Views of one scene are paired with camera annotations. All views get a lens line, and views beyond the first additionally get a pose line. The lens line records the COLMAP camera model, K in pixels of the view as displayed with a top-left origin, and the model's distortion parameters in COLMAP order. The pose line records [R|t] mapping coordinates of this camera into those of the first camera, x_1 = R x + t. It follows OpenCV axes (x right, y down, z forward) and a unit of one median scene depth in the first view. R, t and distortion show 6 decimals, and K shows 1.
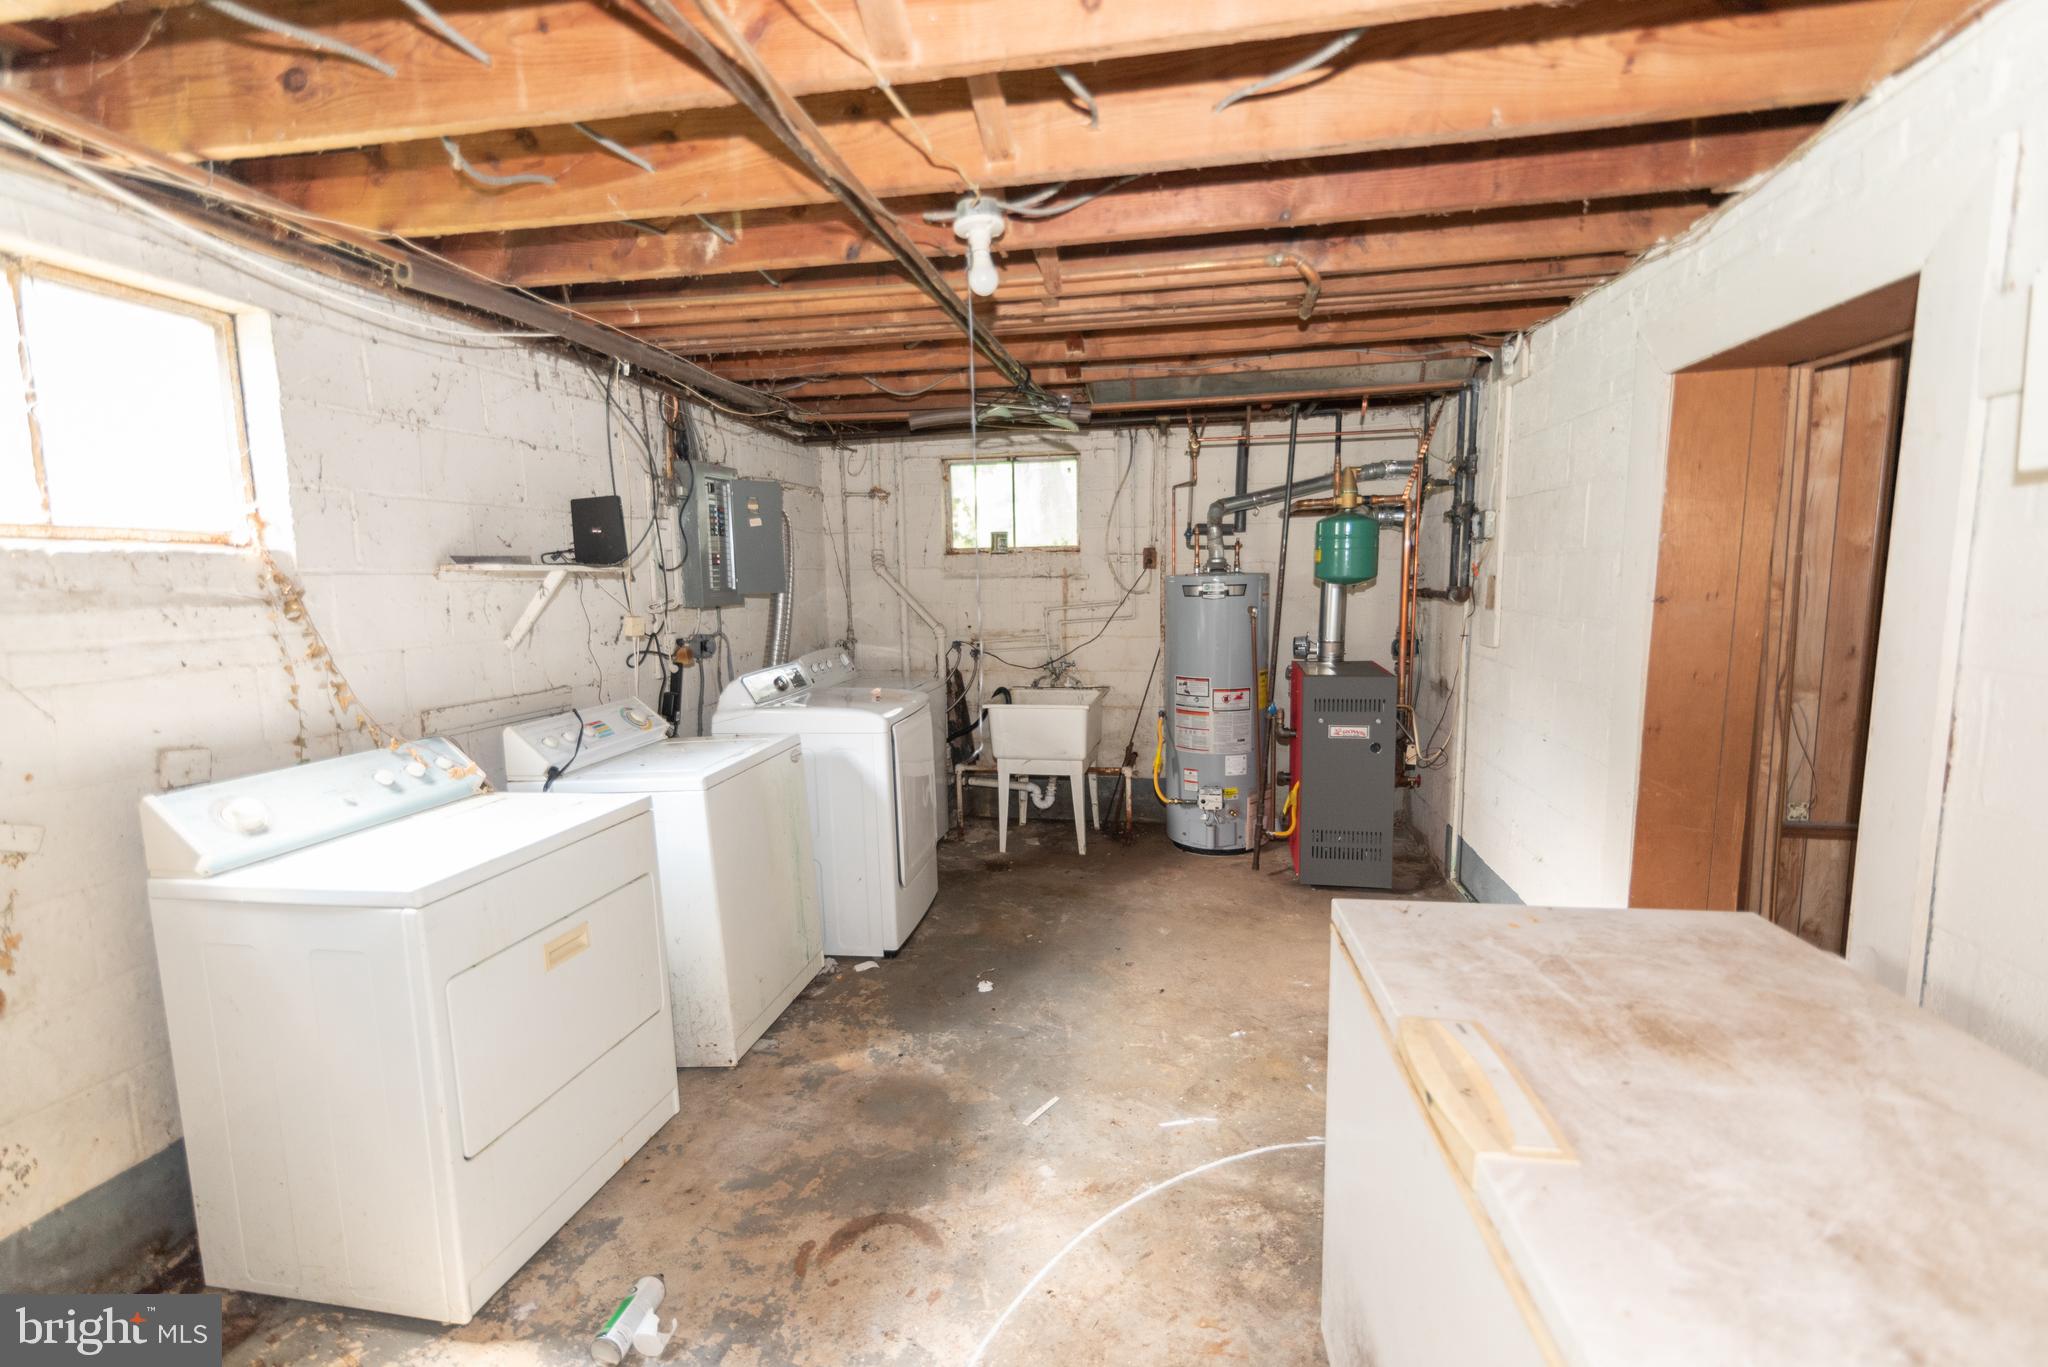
lens RADIAL K [[968.6, 0, 1024.0], [0, 968.6, 683.5], [0, 0, 1]] dist [-0.000422, -0.000796]
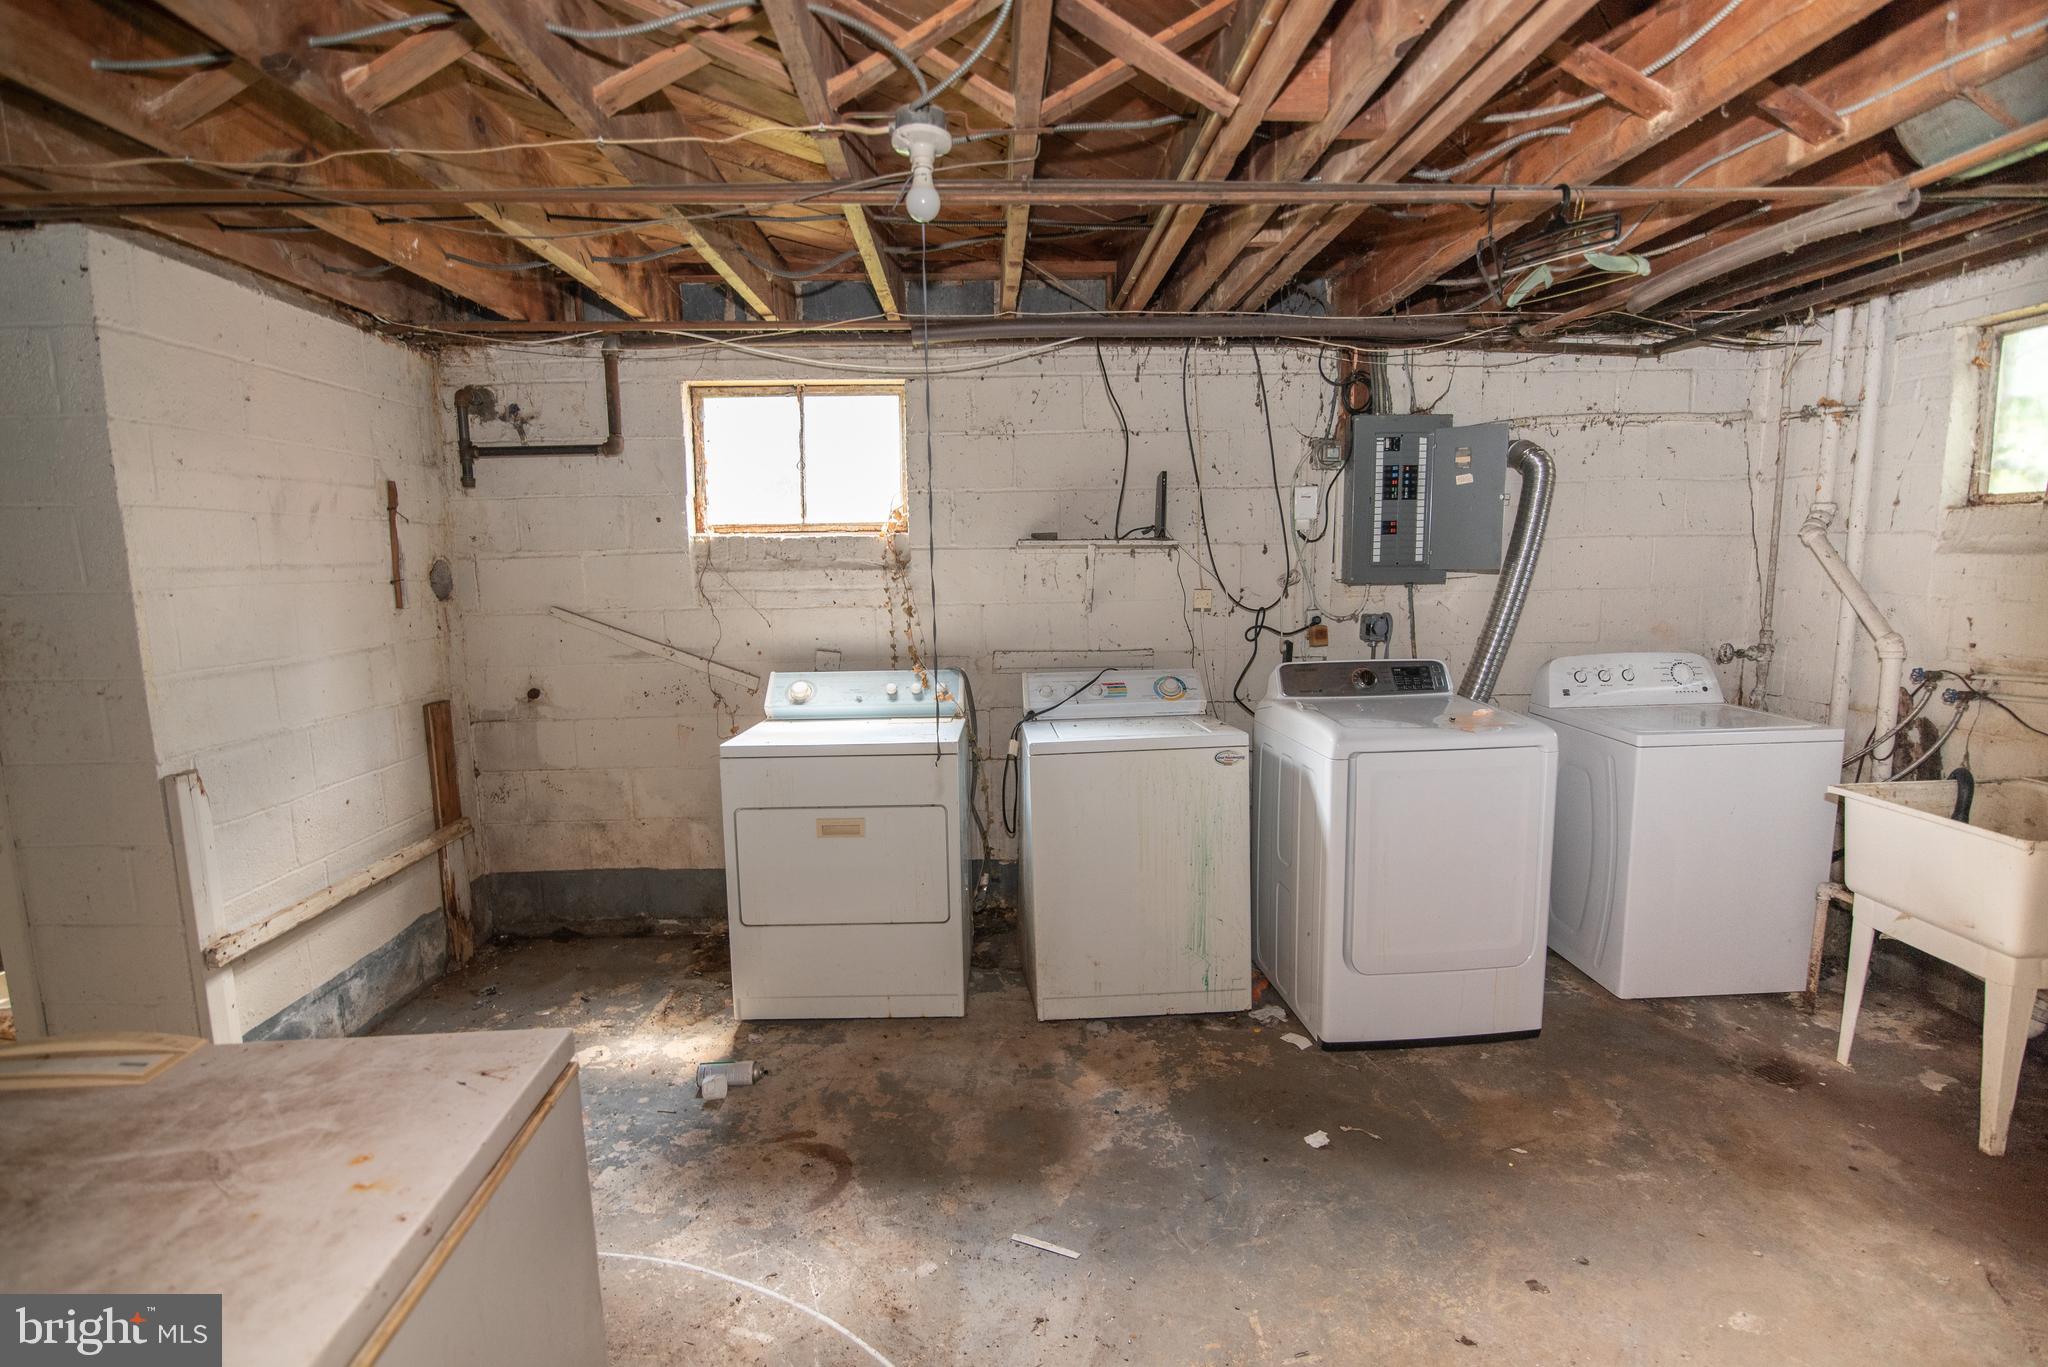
lens RADIAL K [[969.0, 0, 1024.0], [0, 969.0, 683.5], [0, 0, 1]] dist [-0.025624, 0.000949]
pose [[0.170594, 0.143032, -0.974905, 0.672128], [-0.099779, 0.986830, 0.127322, -0.098481], [0.980276, 0.075555, 0.182619, 0.769710]]
